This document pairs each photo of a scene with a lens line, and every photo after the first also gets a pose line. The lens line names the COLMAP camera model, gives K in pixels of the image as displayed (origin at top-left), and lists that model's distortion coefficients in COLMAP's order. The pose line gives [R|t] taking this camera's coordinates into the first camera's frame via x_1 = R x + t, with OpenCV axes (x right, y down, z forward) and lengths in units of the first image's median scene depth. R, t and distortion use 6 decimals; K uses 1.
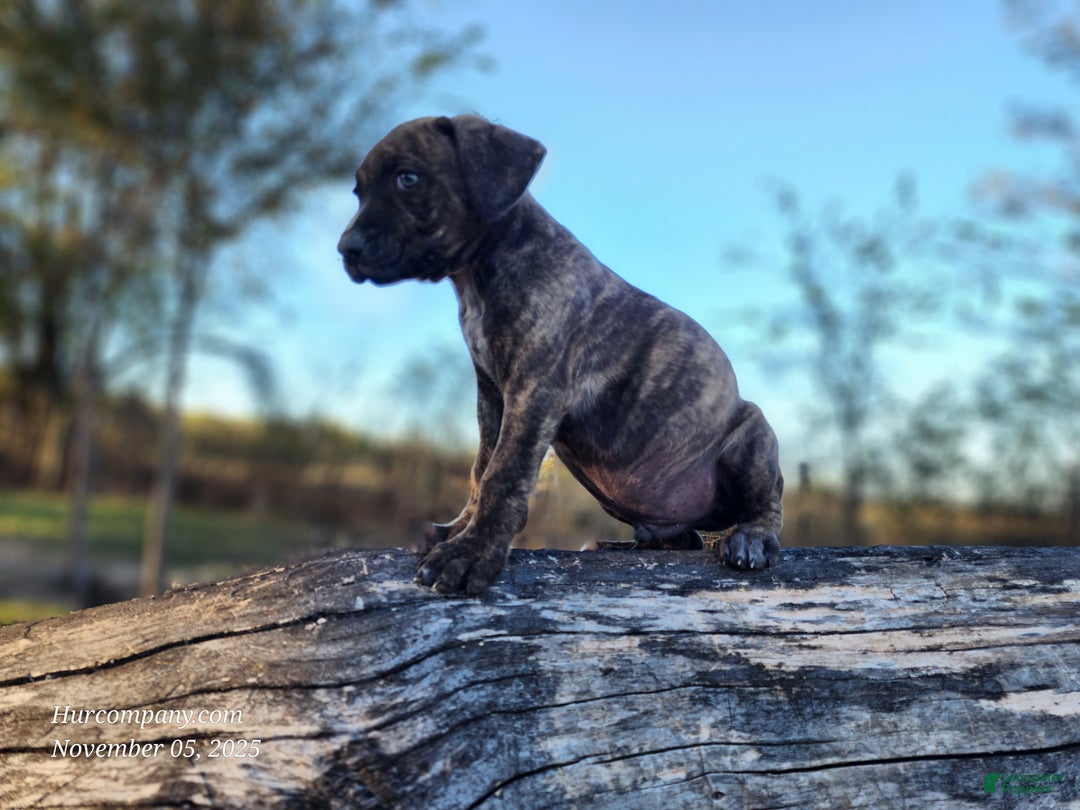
lens RADIAL K [[769.1, 0, 540.0], [0, 769.1, 405.0], [0, 0, 1]] dist [0.049573, -0.058090]
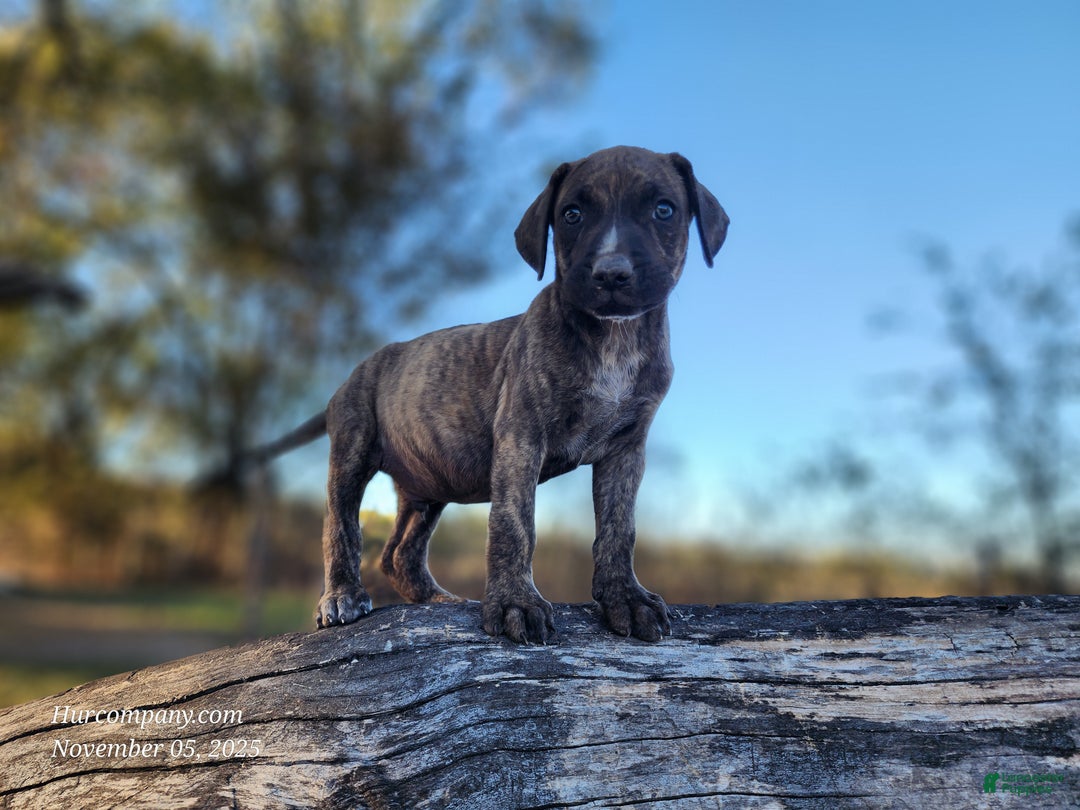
lens RADIAL K [[771.0, 0, 519.0], [0, 771.0, 410.7], [0, 0, 1]] dist [0.037427, -0.050225]
pose [[0.975380, -0.065573, -0.210557, 0.187158], [0.042406, 0.992721, -0.112723, 0.056945], [0.216416, 0.101019, 0.971061, -0.044591]]
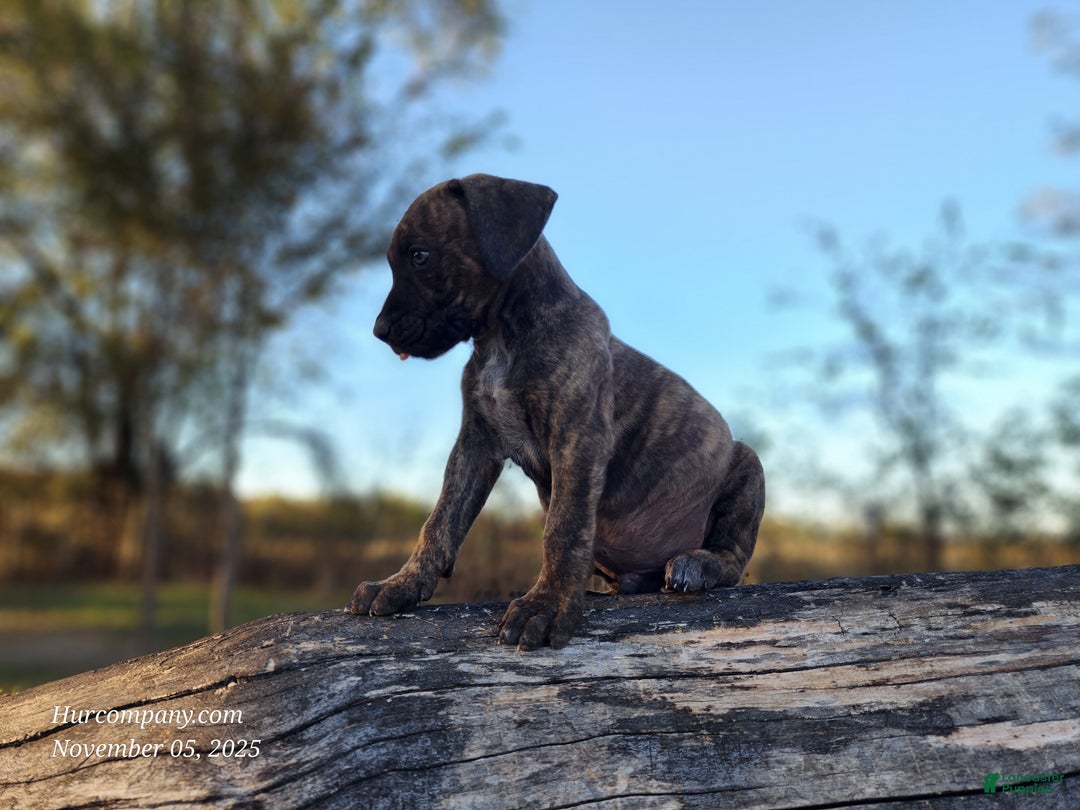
lens RADIAL K [[769.5, 0, 538.0], [0, 769.5, 409.8], [0, 0, 1]] dist [0.041650, -0.053497]
pose [[0.993536, -0.079093, -0.081424, 0.211558], [0.072909, 0.994415, -0.076313, 0.027587], [0.087005, 0.069883, 0.993754, 0.007399]]
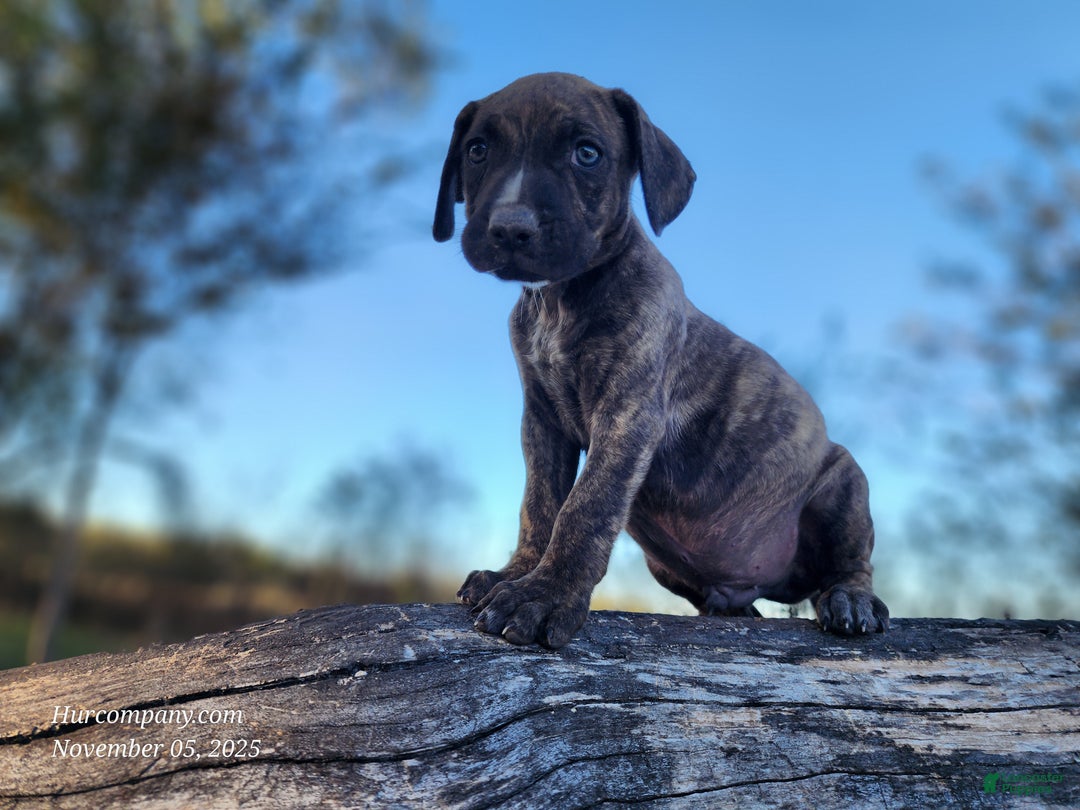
lens RADIAL K [[782.4, 0, 541.6], [0, 782.4, 424.4], [0, 0, 1]] dist [0.031524, -0.050561]
pose [[0.994625, 0.044903, 0.093304, -0.180359], [-0.031699, 0.989860, -0.138463, 0.133853], [-0.098576, 0.134761, 0.985963, 0.203182]]
